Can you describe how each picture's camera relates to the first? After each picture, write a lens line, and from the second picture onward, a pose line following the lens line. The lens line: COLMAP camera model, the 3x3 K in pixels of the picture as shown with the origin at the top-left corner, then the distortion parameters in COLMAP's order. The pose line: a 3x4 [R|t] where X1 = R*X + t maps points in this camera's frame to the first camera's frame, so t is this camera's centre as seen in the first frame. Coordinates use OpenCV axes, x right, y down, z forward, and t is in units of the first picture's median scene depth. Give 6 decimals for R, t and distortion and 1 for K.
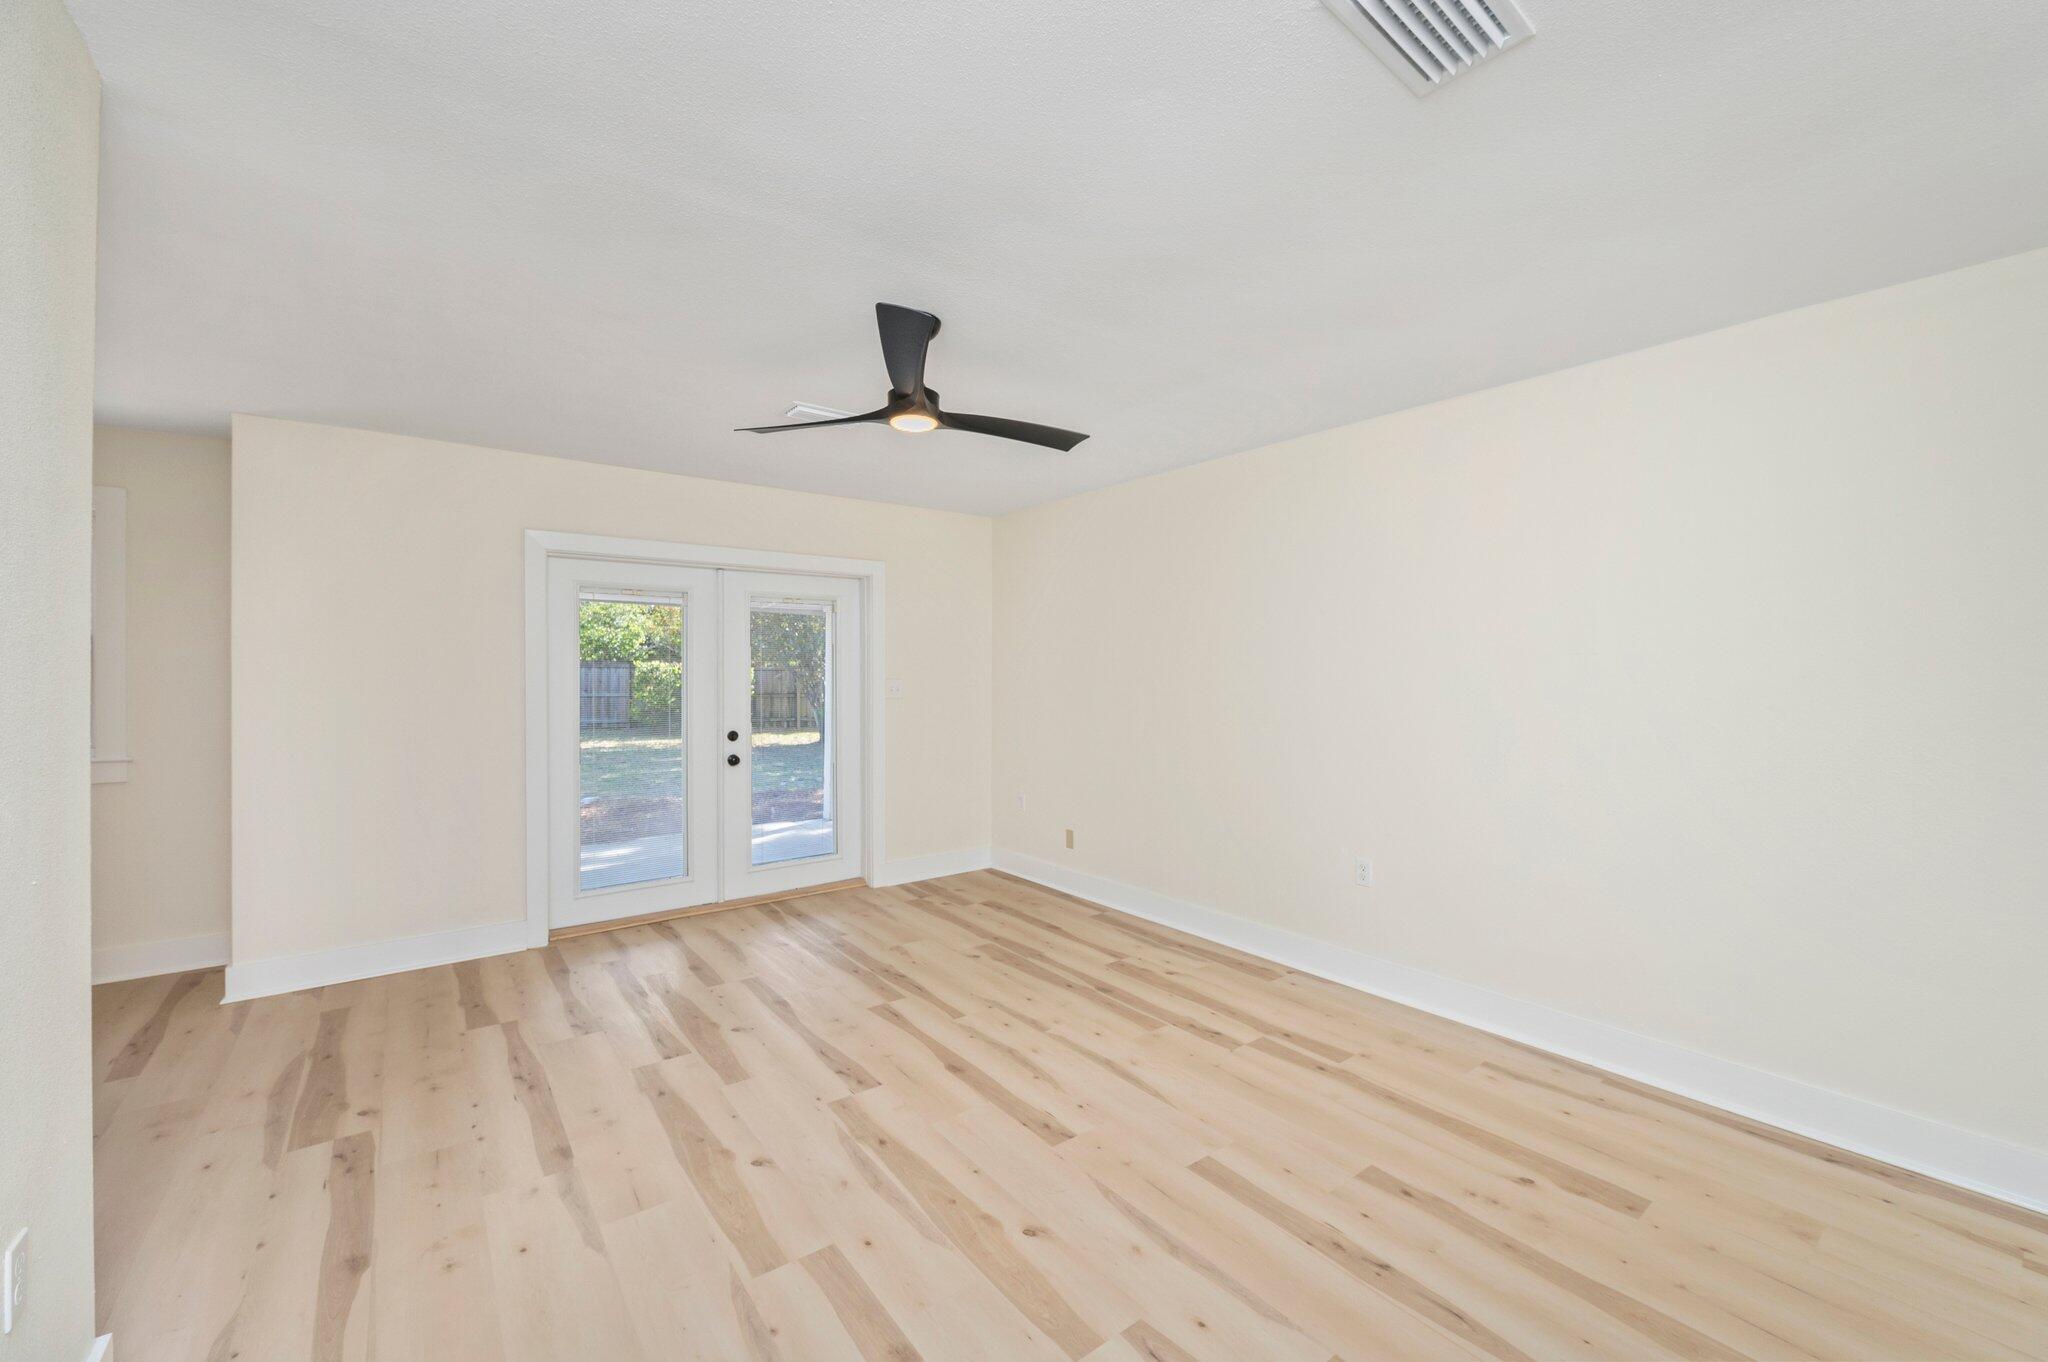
lens RADIAL K [[819.7, 0, 1024.7], [0, 819.7, 676.4], [0, 0, 1]] dist [-0.000936, 0.000094]
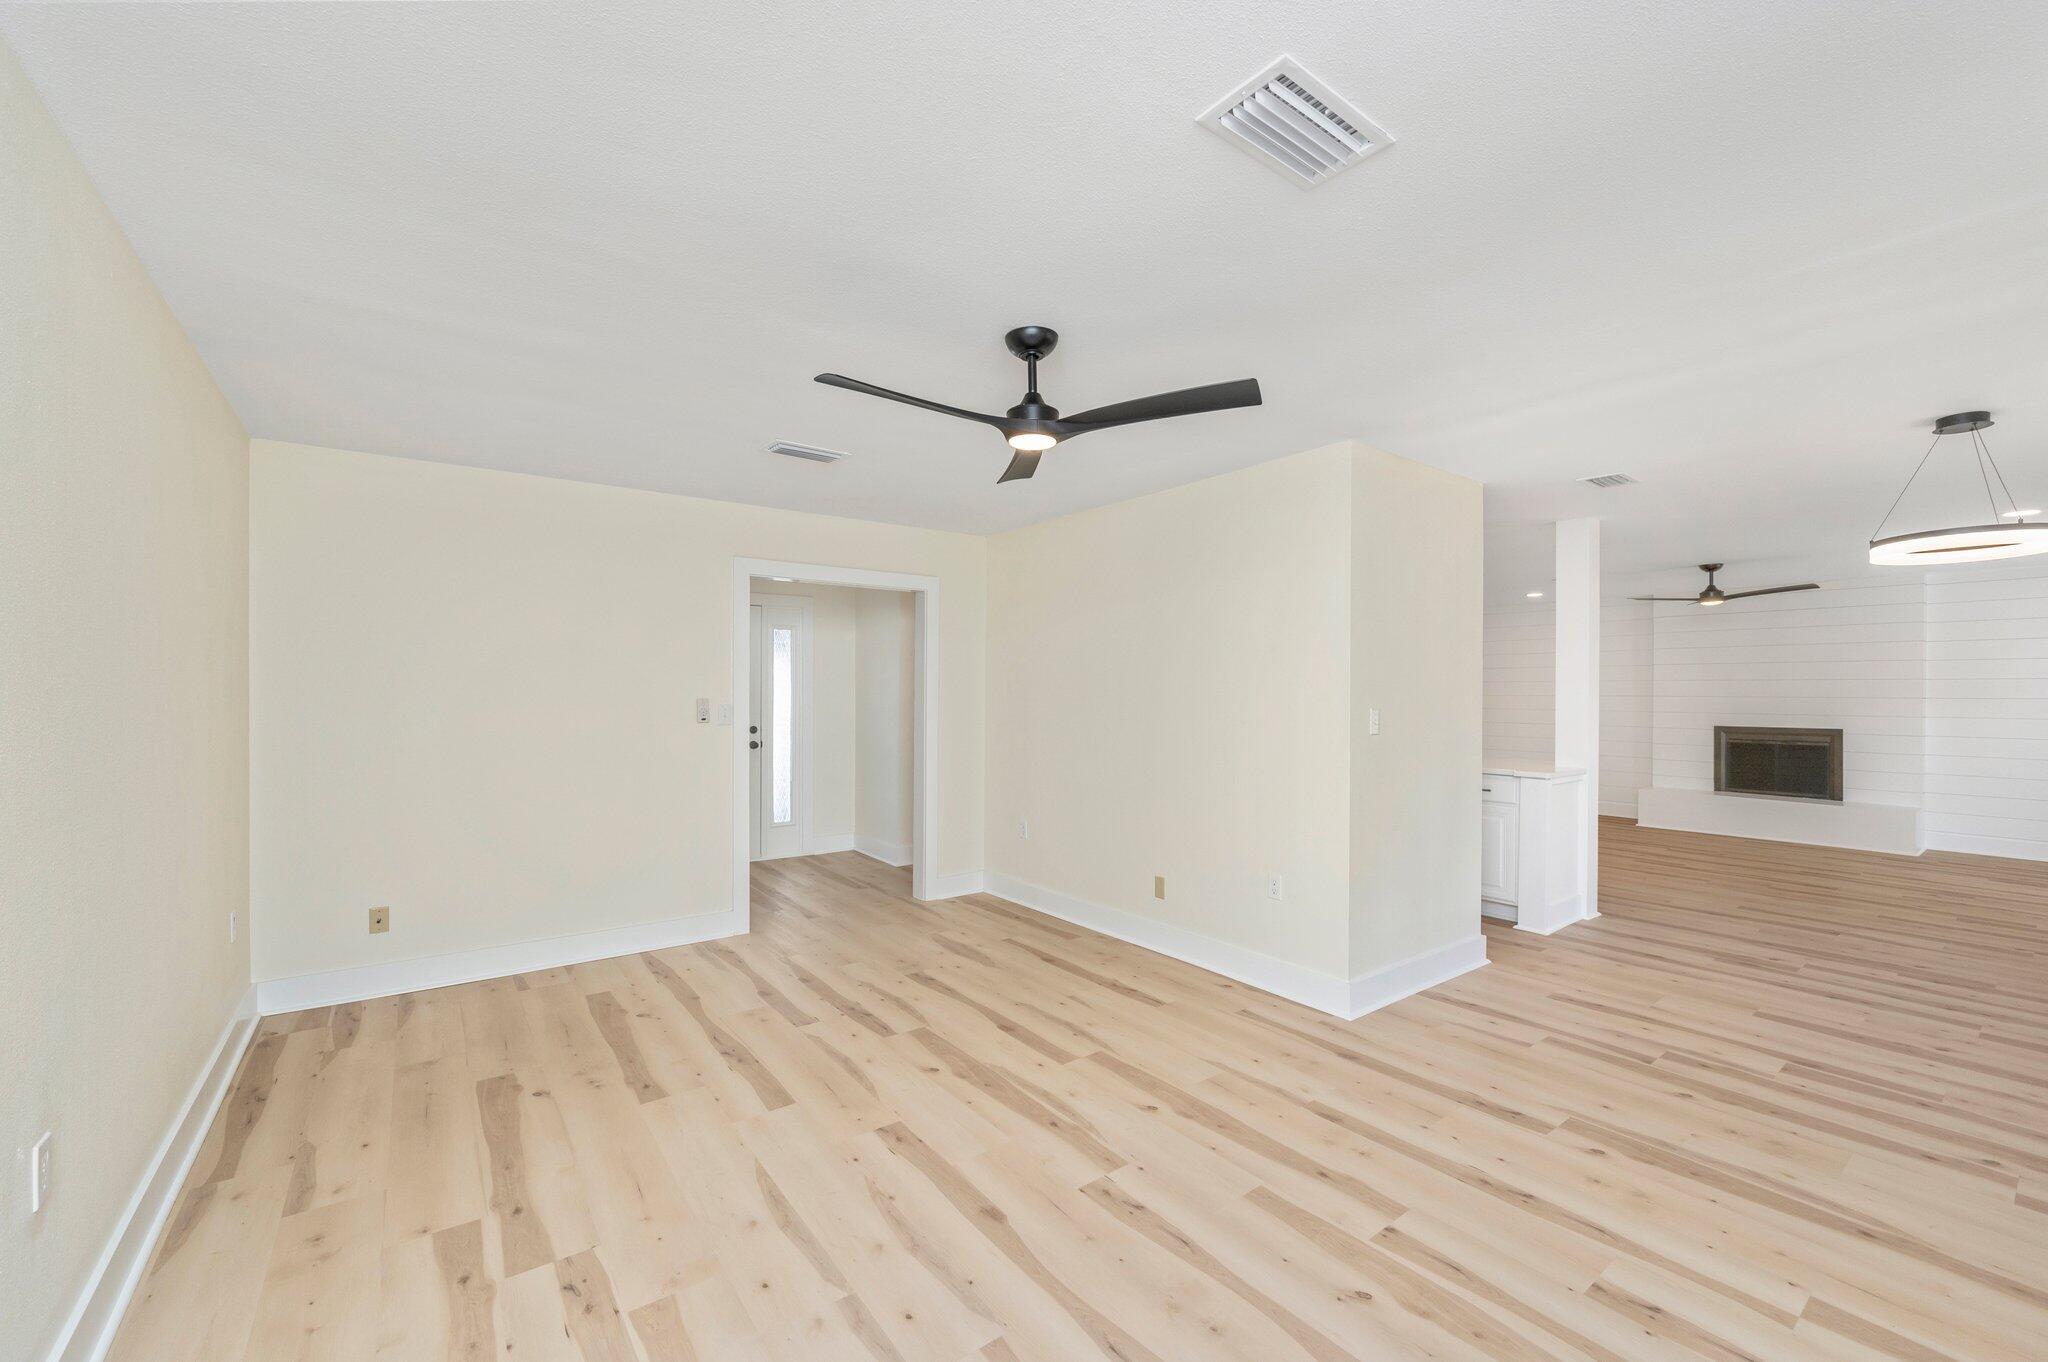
lens RADIAL K [[819.7, 0, 1030.3], [0, 819.7, 704.1], [0, 0, 1]] dist [-0.000936, 0.000094]
pose [[-0.999998, -0.001981, -0.000031, -0.102790], [-0.001981, 0.999806, 0.019584, -0.012041], [-0.000008, 0.019584, -0.999808, 1.518543]]
